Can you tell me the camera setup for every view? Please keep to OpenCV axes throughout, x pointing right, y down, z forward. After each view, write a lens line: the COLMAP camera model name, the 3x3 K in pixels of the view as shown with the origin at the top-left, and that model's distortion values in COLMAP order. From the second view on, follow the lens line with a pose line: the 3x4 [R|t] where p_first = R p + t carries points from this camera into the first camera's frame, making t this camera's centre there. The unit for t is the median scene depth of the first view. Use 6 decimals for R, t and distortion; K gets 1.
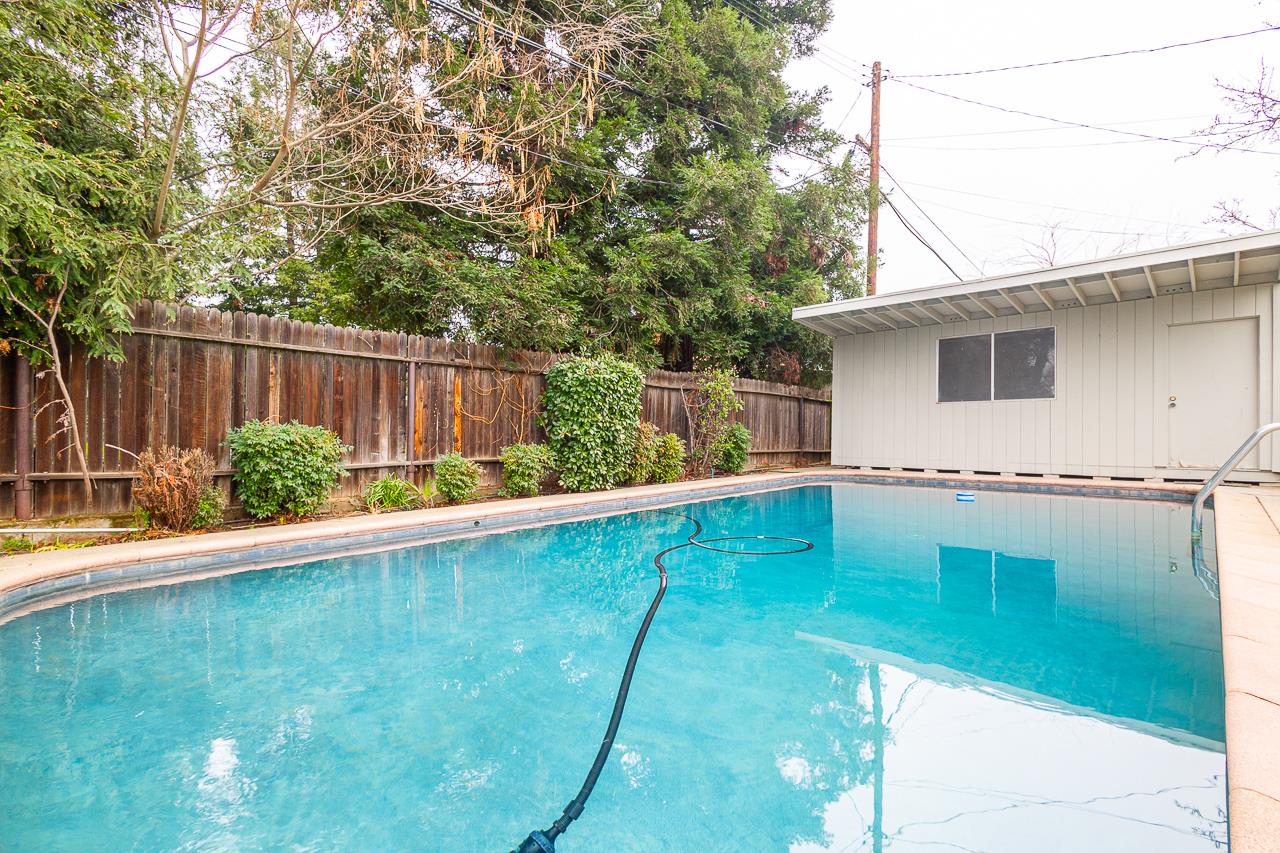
lens RADIAL K [[587.4, 0, 659.8], [0, 587.4, 433.1], [0, 0, 1]] dist [-0.002356, -0.000312]
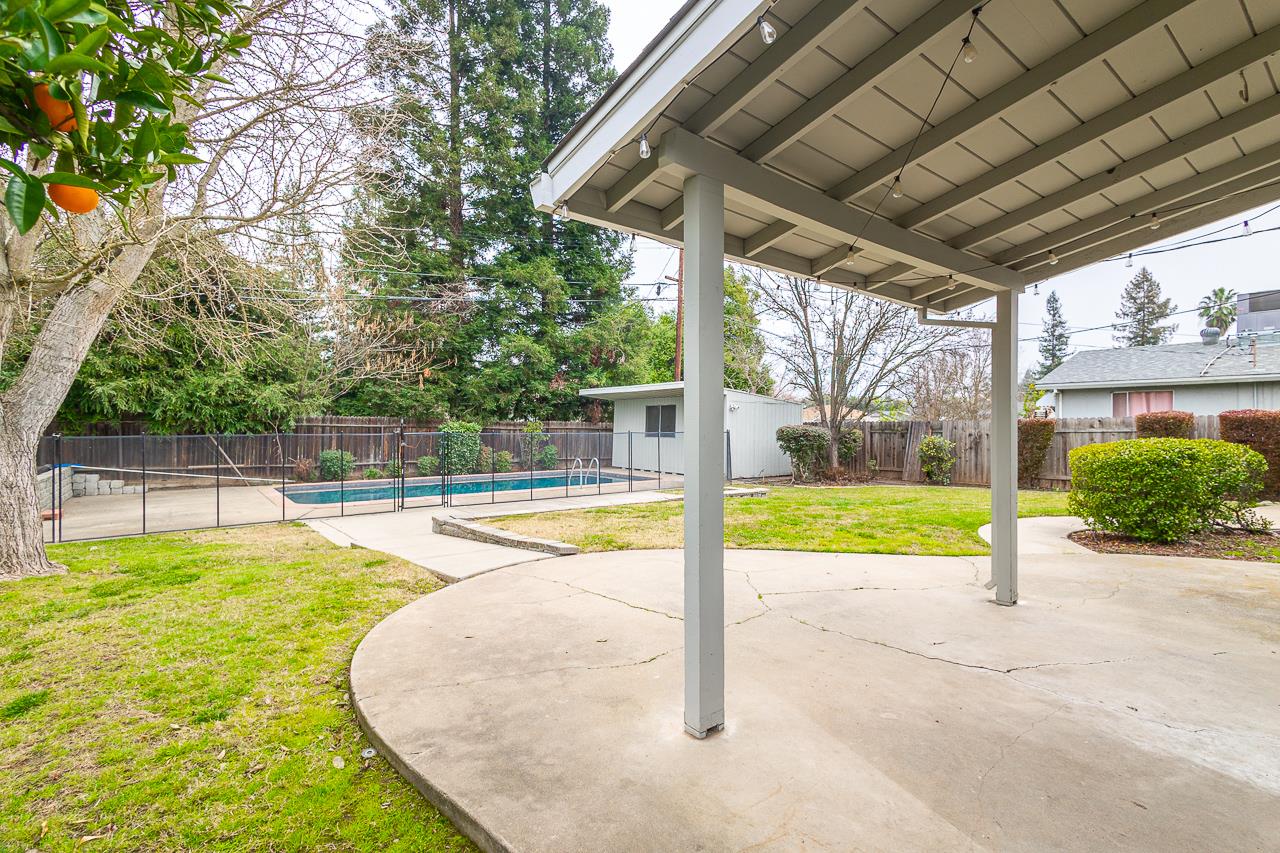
lens RADIAL K [[603.1, 0, 674.3], [0, 603.1, 423.4], [0, 0, 1]] dist [0.000266, -0.000055]
pose [[0.989882, 0.006105, -0.141763, 1.637027], [-0.007466, 0.999931, -0.009068, -0.148061], [0.141698, 0.010035, 0.989859, -1.979148]]
